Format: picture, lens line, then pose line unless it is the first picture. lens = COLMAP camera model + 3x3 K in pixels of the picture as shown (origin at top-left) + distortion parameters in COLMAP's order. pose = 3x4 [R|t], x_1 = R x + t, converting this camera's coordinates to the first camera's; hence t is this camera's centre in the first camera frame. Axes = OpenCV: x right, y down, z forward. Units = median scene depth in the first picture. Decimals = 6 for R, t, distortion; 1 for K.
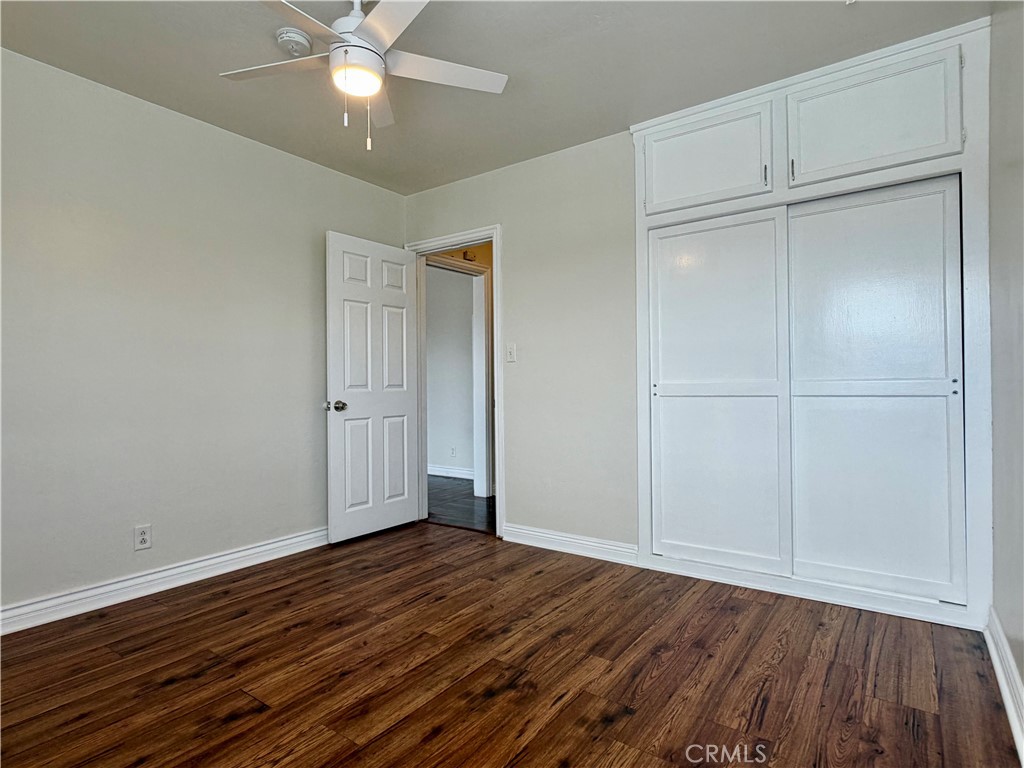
lens RADIAL K [[551.5, 0, 514.0], [0, 551.5, 384.3], [0, 0, 1]] dist [-0.001308, 0.001340]
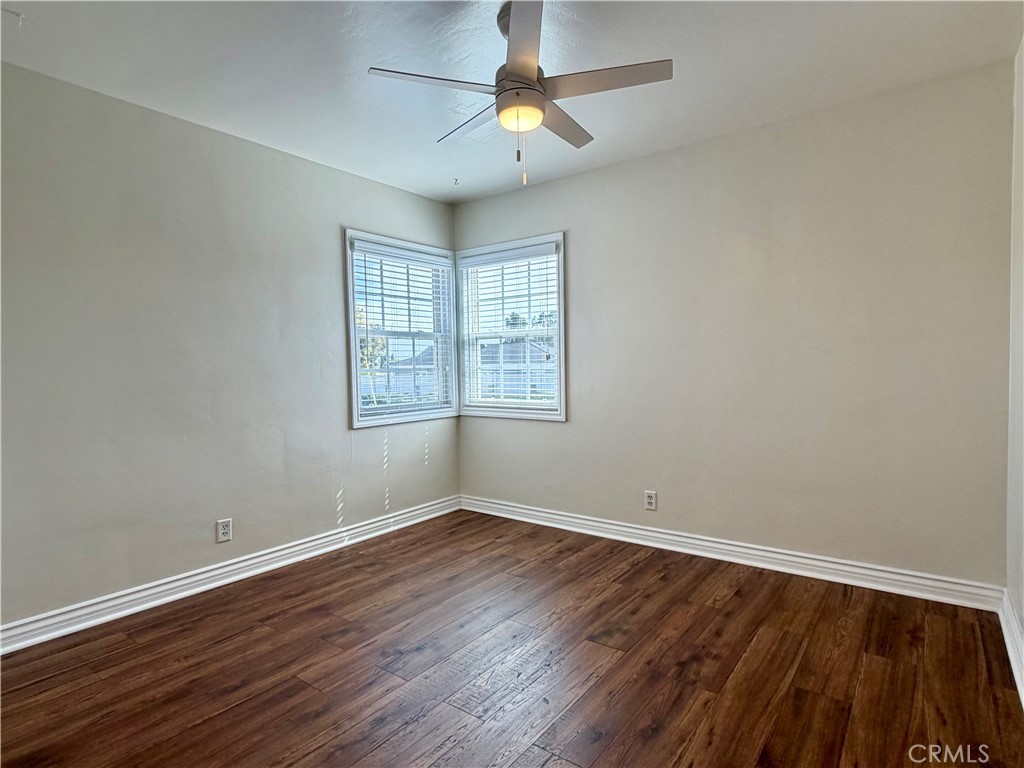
lens RADIAL K [[551.5, 0, 514.0], [0, 551.5, 384.3], [0, 0, 1]] dist [-0.001308, 0.001340]
pose [[-0.999336, 0.024389, 0.027067, -0.239469], [0.025367, 0.999015, 0.036410, -0.063251], [-0.026153, 0.037073, -0.998970, 1.743388]]
